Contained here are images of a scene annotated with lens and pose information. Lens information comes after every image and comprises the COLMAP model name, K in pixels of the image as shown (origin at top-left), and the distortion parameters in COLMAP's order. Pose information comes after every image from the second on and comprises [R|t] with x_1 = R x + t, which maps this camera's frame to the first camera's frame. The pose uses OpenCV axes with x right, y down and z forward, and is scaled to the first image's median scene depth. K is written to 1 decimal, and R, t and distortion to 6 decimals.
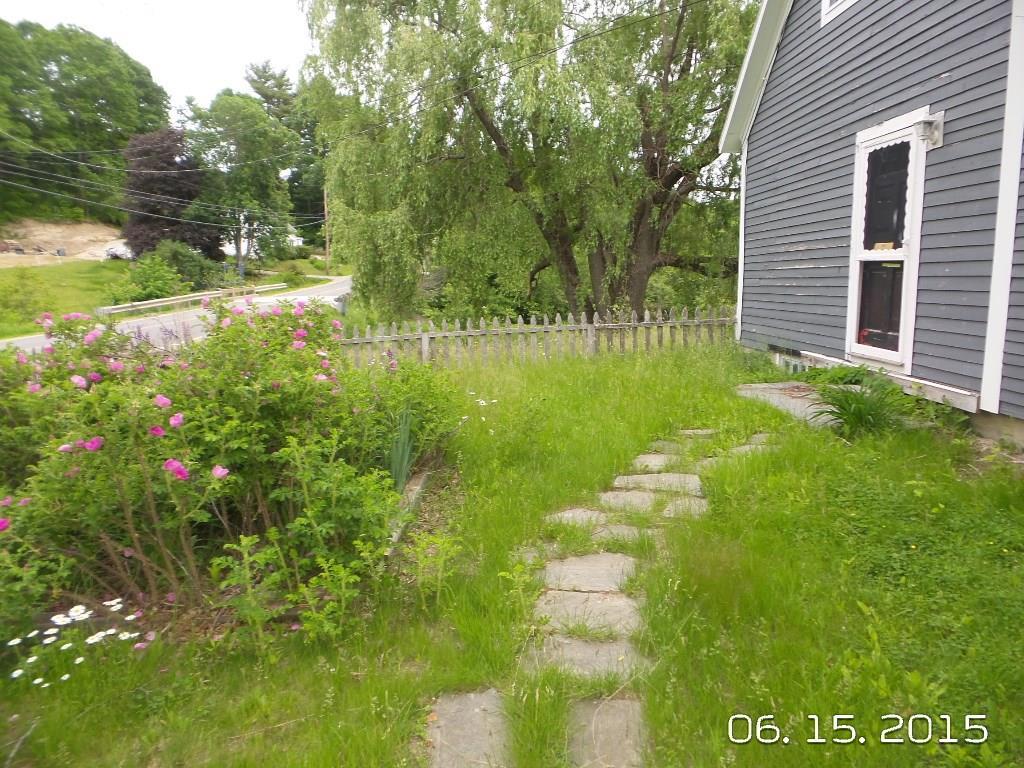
lens RADIAL K [[718.3, 0, 511.4], [0, 718.3, 387.1], [0, 0, 1]] dist [-0.004849, -0.001099]
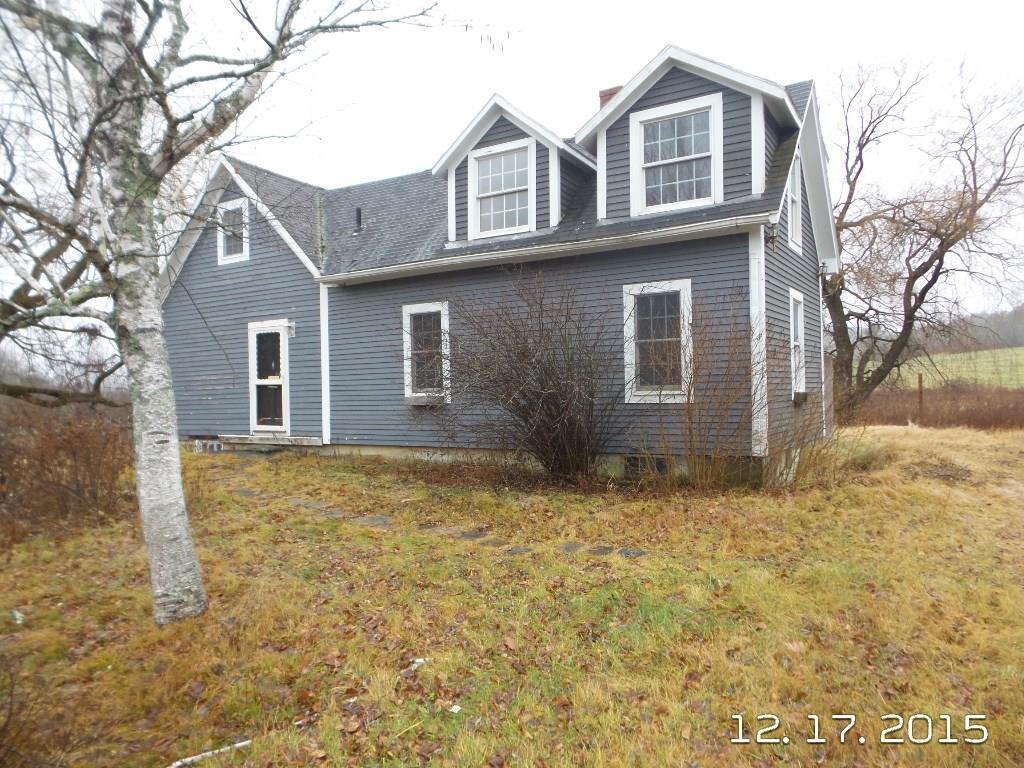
lens RADIAL K [[718.3, 0, 512.3], [0, 718.3, 387.6], [0, 0, 1]] dist [-0.004849, -0.001099]
pose [[0.562237, 0.008437, 0.826933, -0.826576], [0.140850, 0.984361, -0.105808, 0.156542], [-0.814893, 0.175962, 0.552256, -0.747980]]
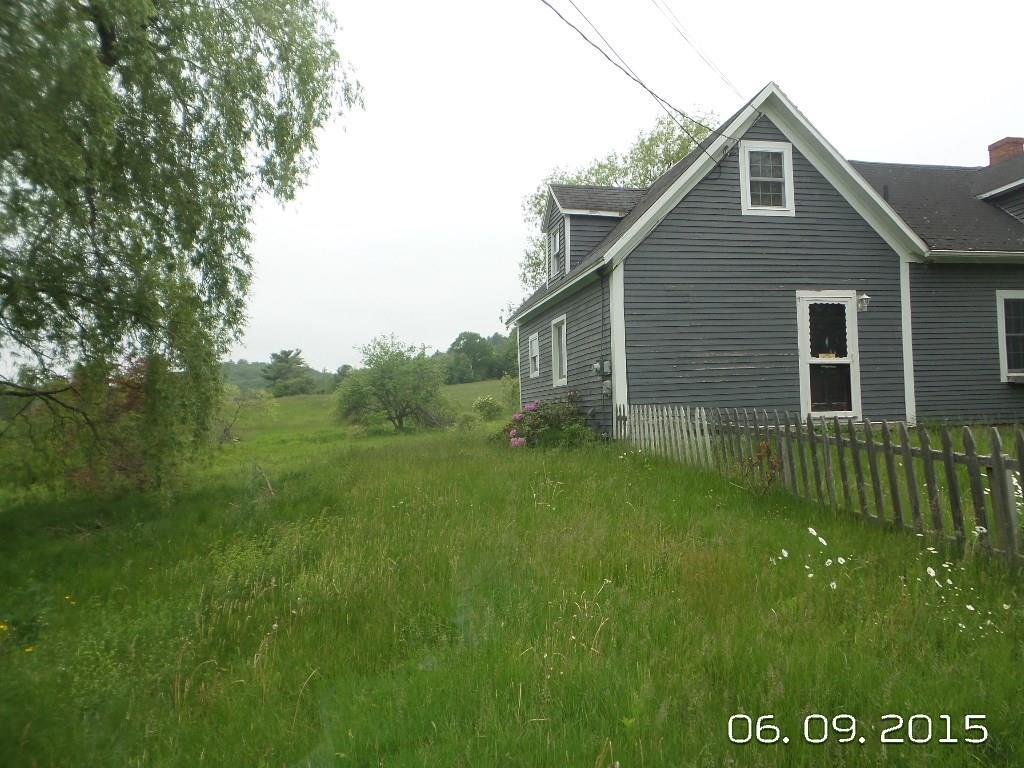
lens RADIAL K [[718.3, 0, 513.3], [0, 718.3, 382.0], [0, 0, 1]] dist [-0.004849, -0.001099]
pose [[-0.160969, 0.052137, 0.985581, -1.151578], [0.185779, 0.982354, -0.021624, -0.239926], [-0.969317, 0.179619, -0.167814, 2.090732]]
